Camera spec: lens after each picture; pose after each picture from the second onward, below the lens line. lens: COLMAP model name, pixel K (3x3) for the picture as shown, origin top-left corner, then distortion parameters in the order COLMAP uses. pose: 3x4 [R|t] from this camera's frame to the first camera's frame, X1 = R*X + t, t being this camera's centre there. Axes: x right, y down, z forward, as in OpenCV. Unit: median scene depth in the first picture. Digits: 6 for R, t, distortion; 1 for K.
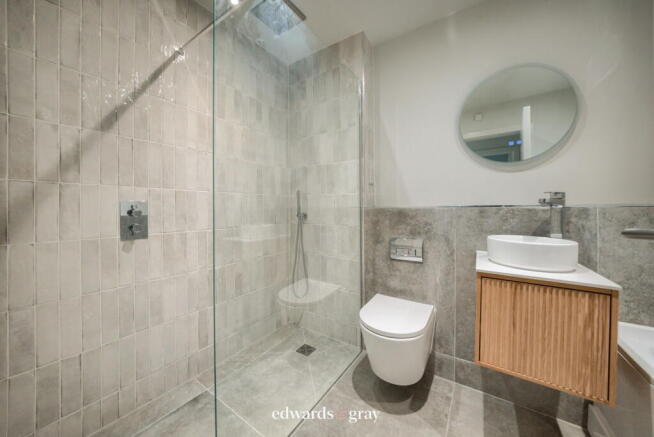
lens RADIAL K [[235.8, 0, 326.8], [0, 235.8, 210.0], [0, 0, 1]] dist [-0.013475, 0.000004]
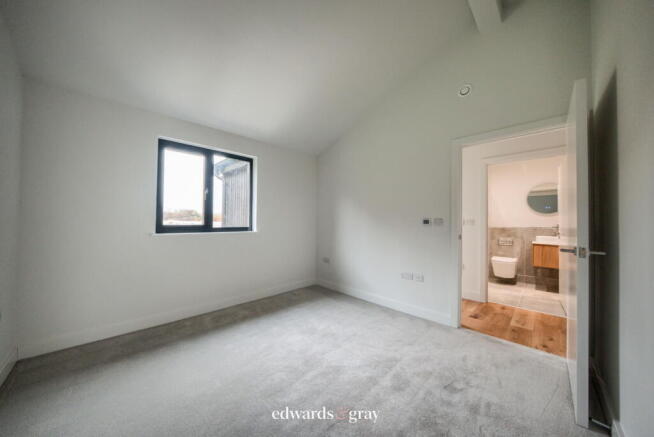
lens RADIAL K [[225.7, 0, 319.8], [0, 225.7, 219.0], [0, 0, 1]] dist [-0.001158, -0.000063]
pose [[0.982077, -0.000185, -0.188481, -1.357538], [-0.001599, 0.999955, -0.009310, -0.080960], [0.188474, 0.009445, 0.982033, -2.136920]]
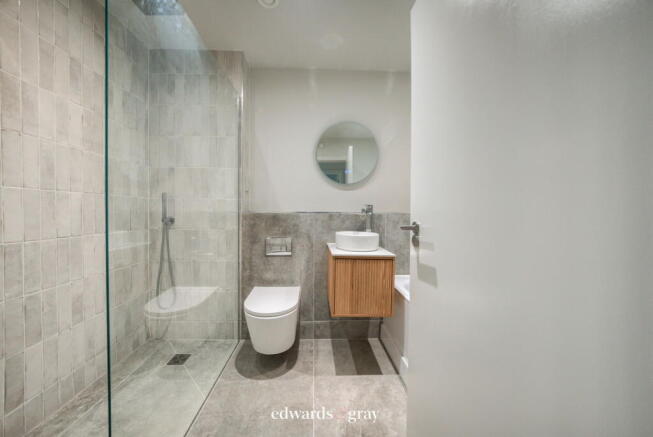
lens RADIAL K [[225.4, 0, 319.3], [0, 225.4, 219.0], [0, 0, 1]] dist [-0.001158, -0.000063]
pose [[0.815259, -0.008497, 0.579034, -0.162609], [-0.005539, 0.999732, 0.022470, -0.005092], [-0.579070, -0.021526, 0.814994, -0.080664]]
